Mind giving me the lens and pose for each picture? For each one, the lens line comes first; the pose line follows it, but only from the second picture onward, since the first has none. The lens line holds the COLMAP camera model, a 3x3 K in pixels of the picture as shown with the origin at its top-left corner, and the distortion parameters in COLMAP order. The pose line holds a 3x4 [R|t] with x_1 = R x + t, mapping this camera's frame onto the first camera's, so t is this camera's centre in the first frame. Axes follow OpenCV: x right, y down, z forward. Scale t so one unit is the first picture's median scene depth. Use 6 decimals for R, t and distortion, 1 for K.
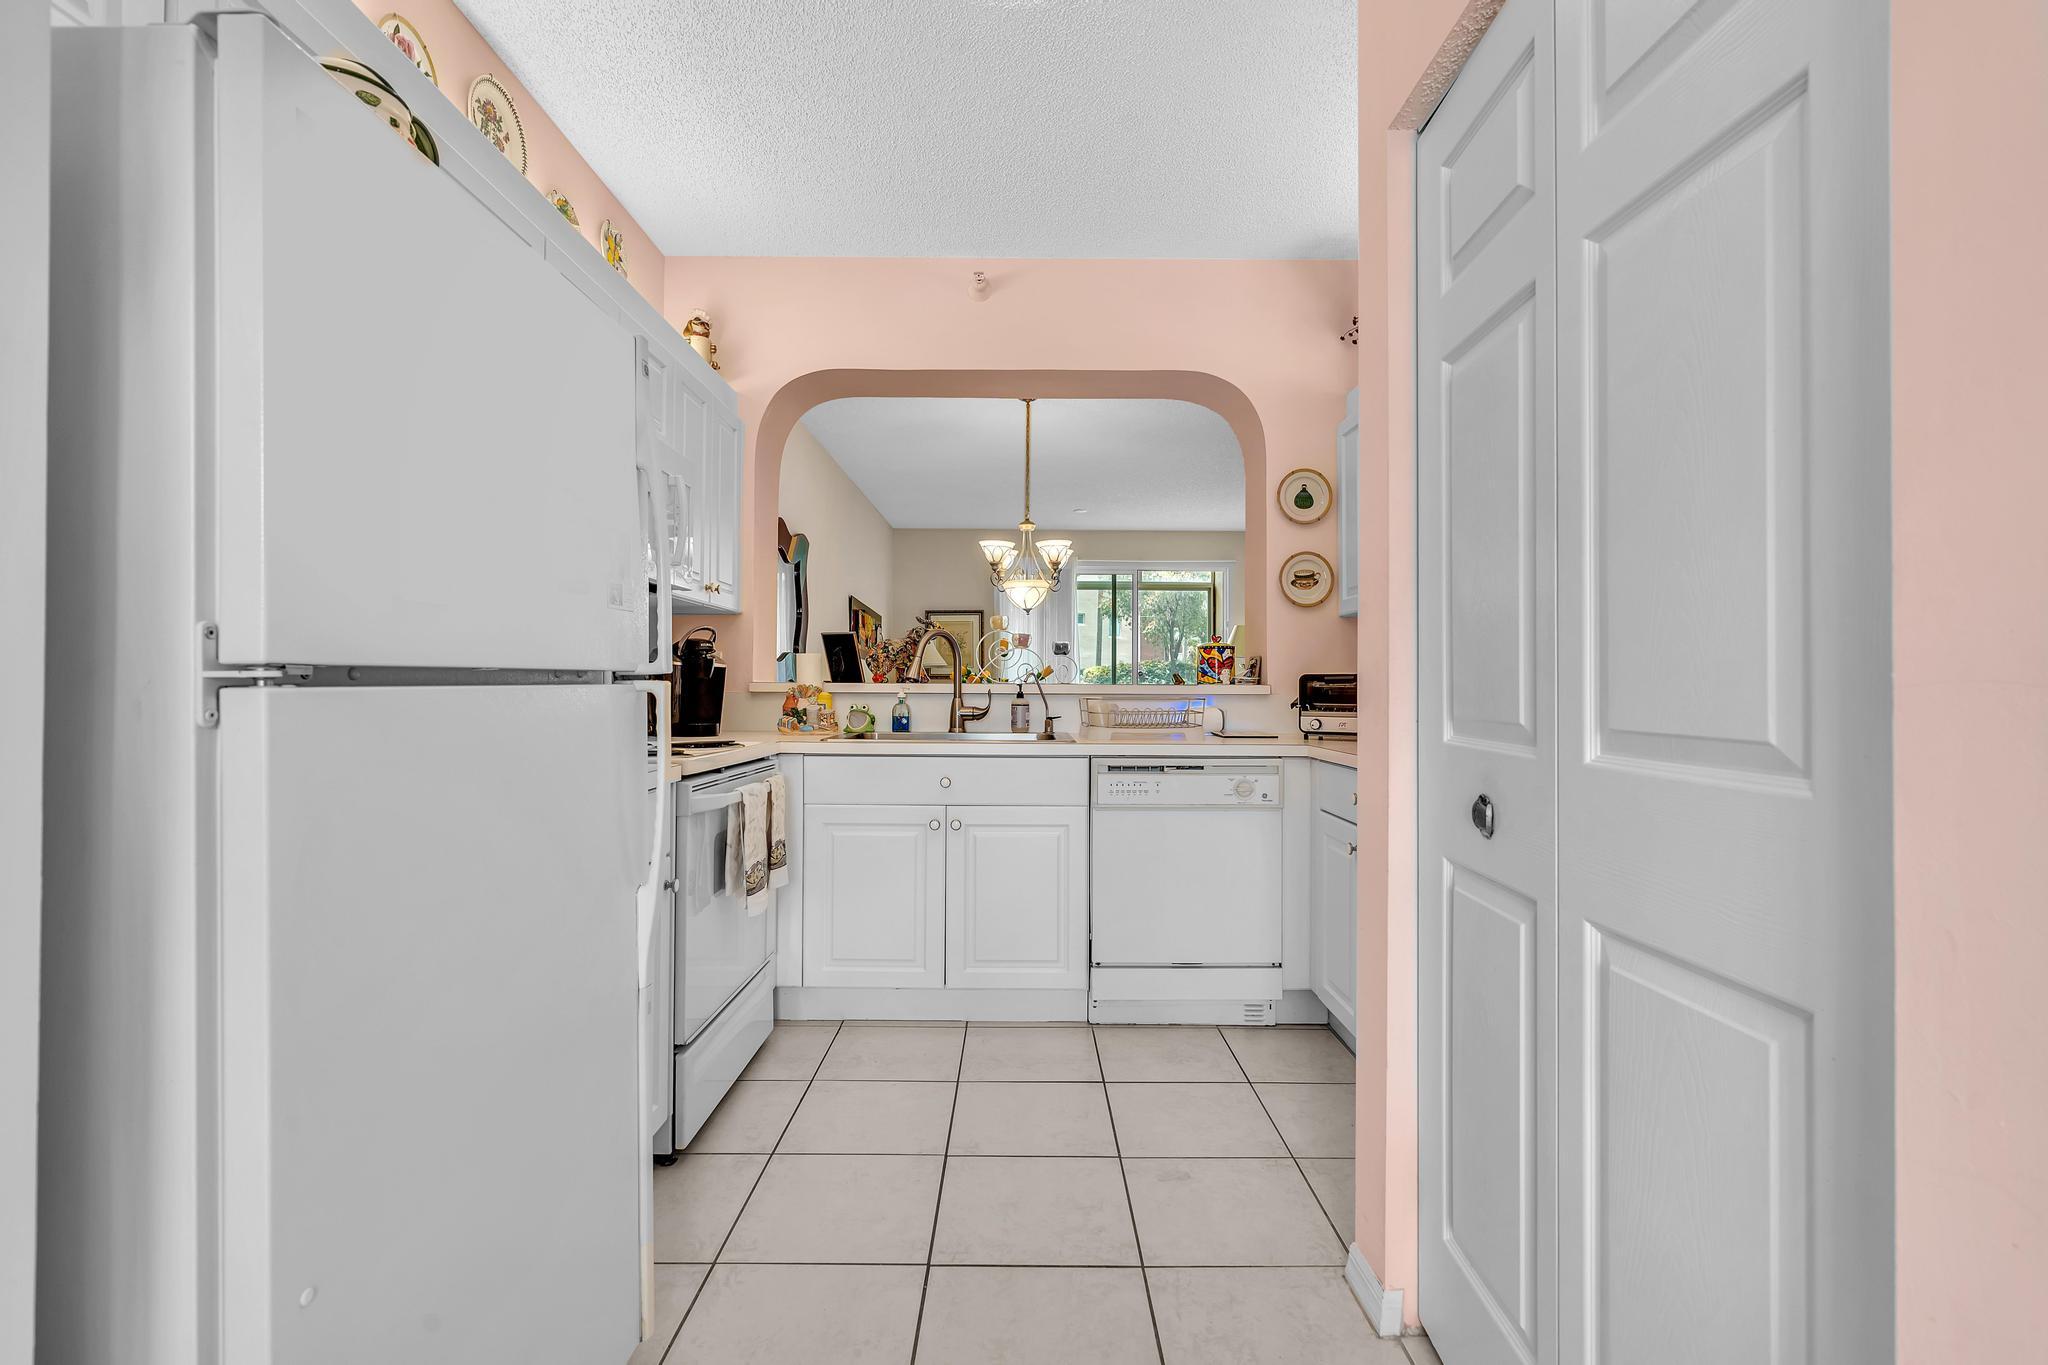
lens RADIAL K [[914.6, 0, 1027.3], [0, 914.6, 684.2], [0, 0, 1]] dist [-0.003575, 0.001561]
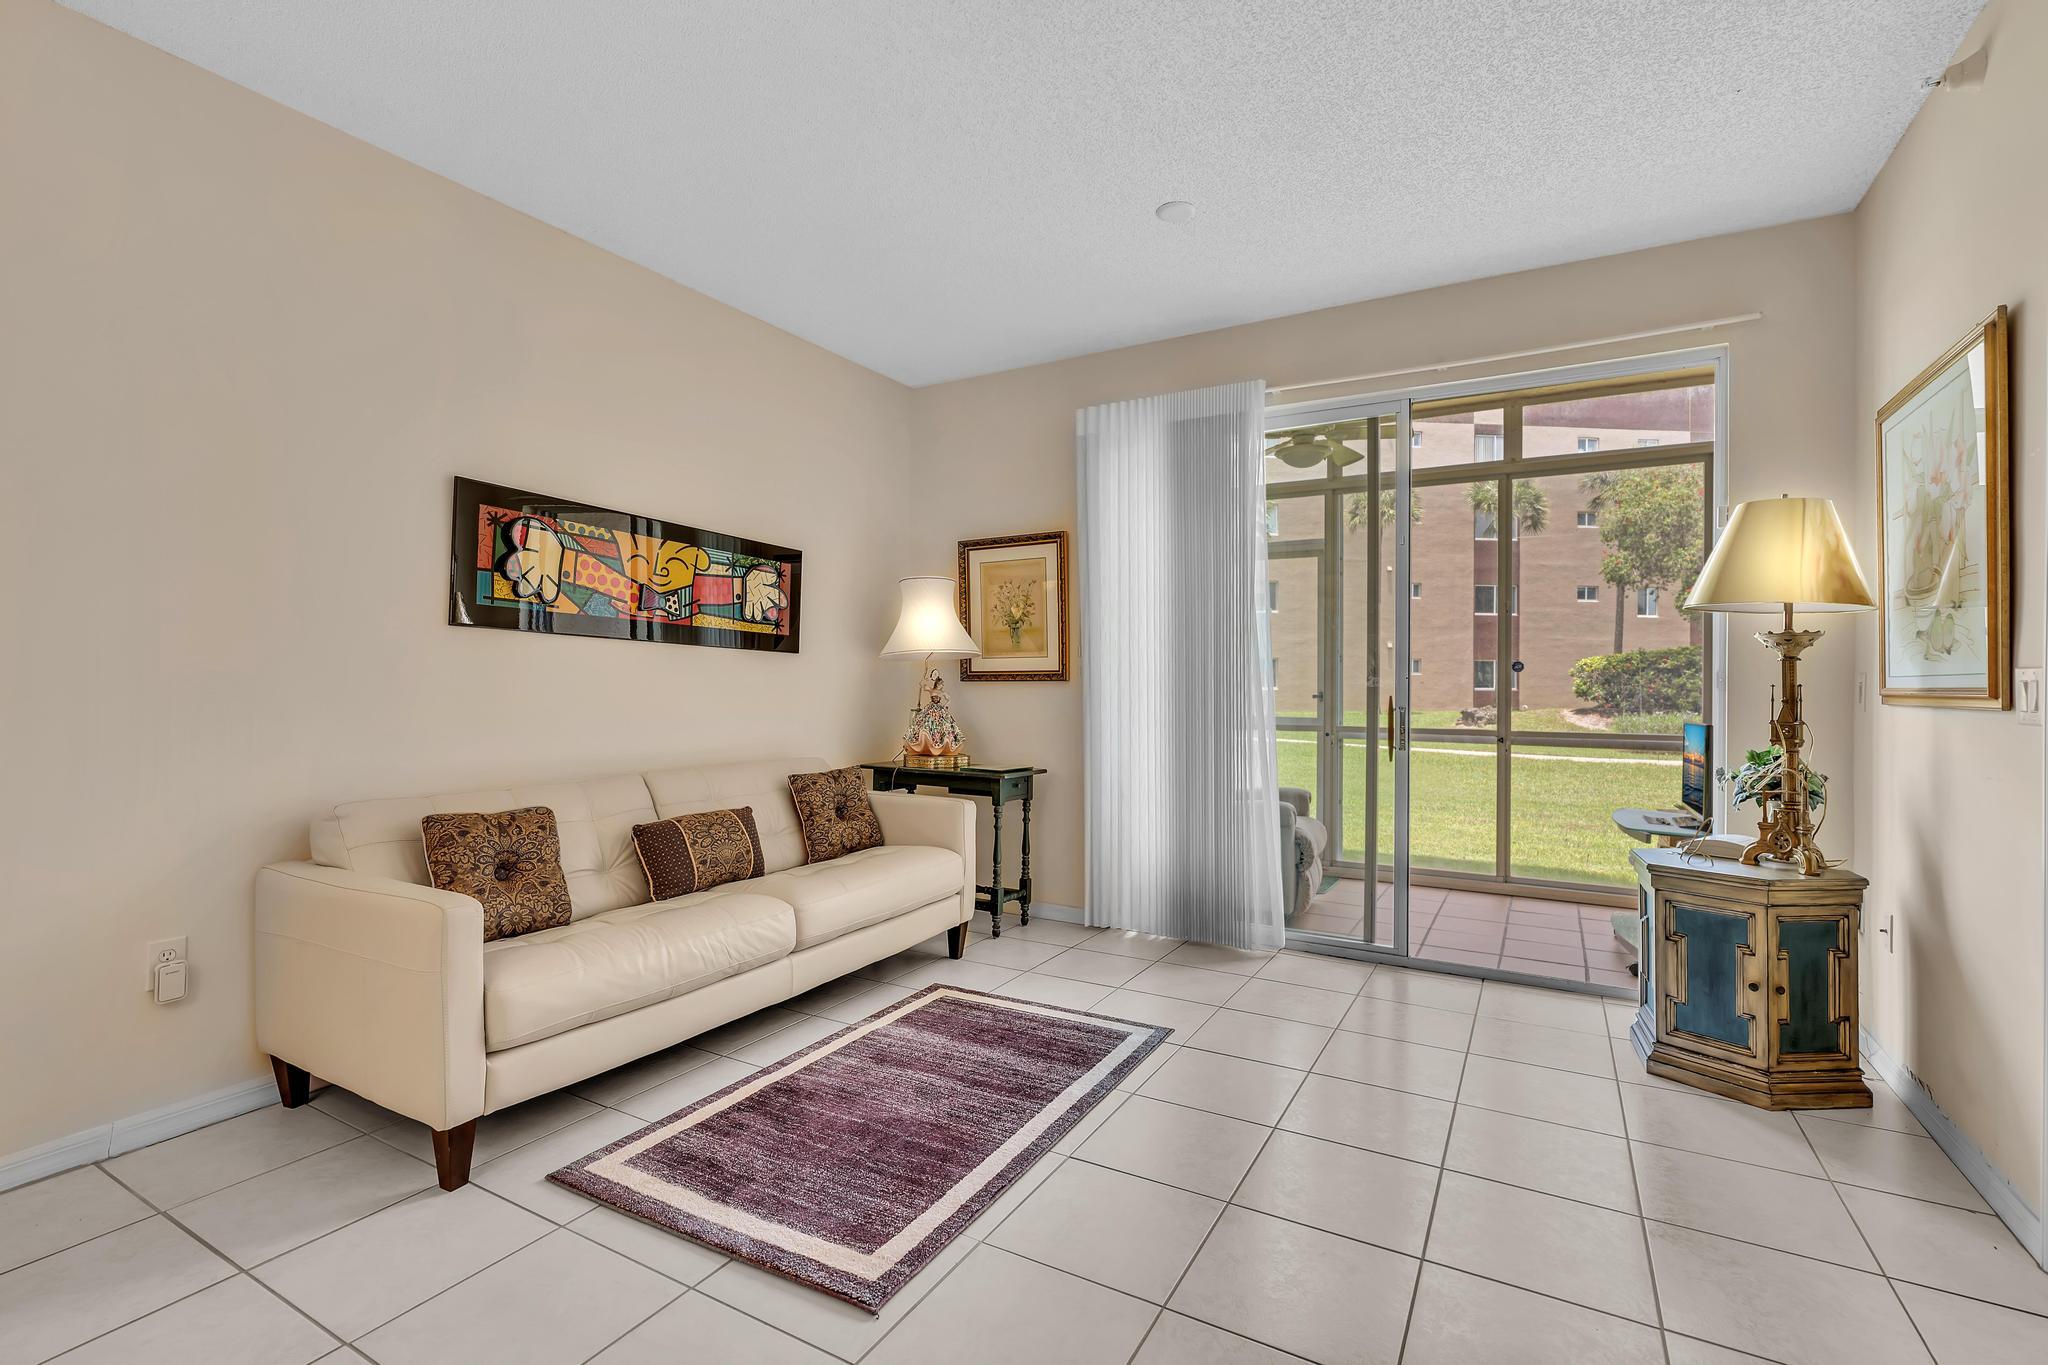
lens RADIAL K [[916.8, 0, 1024.0], [0, 916.8, 682.5], [0, 0, 1]] dist [-0.005807, 0.001326]
pose [[0.864394, 0.001900, -0.502811, 0.539625], [0.000143, 0.999992, 0.004024, -0.023027], [0.502815, -0.003551, 0.864387, 1.919145]]
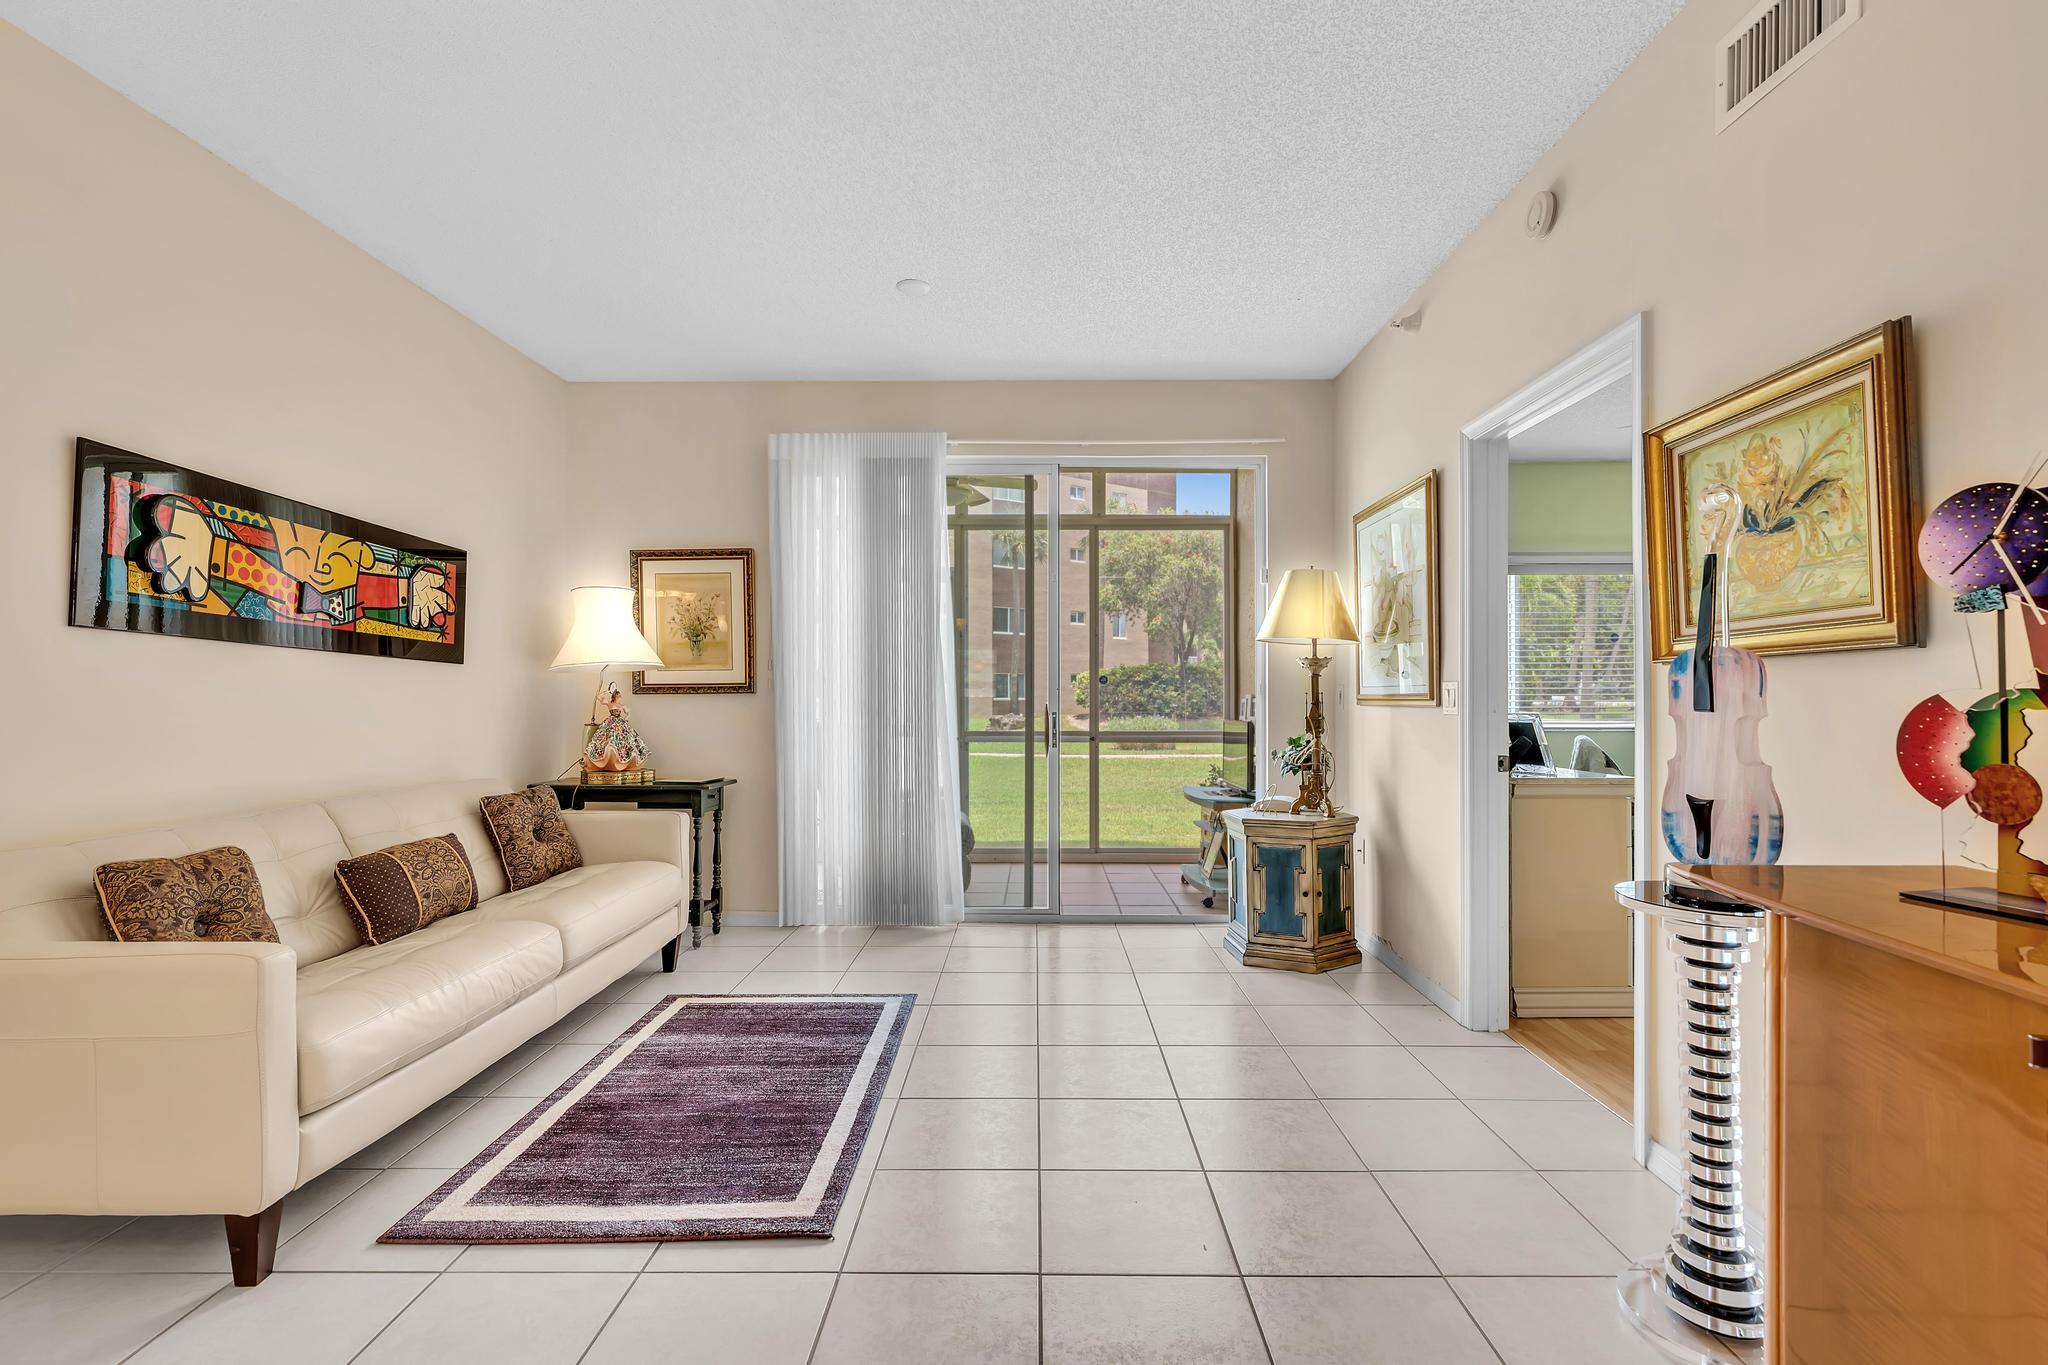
lens RADIAL K [[916.6, 0, 1023.9], [0, 916.6, 687.7], [0, 0, 1]] dist [-0.005055, 0.000689]
pose [[0.999786, -0.004425, -0.020225, 0.334699], [0.004387, 0.999989, -0.001923, -0.023673], [0.020233, 0.001834, 0.999794, 1.707778]]
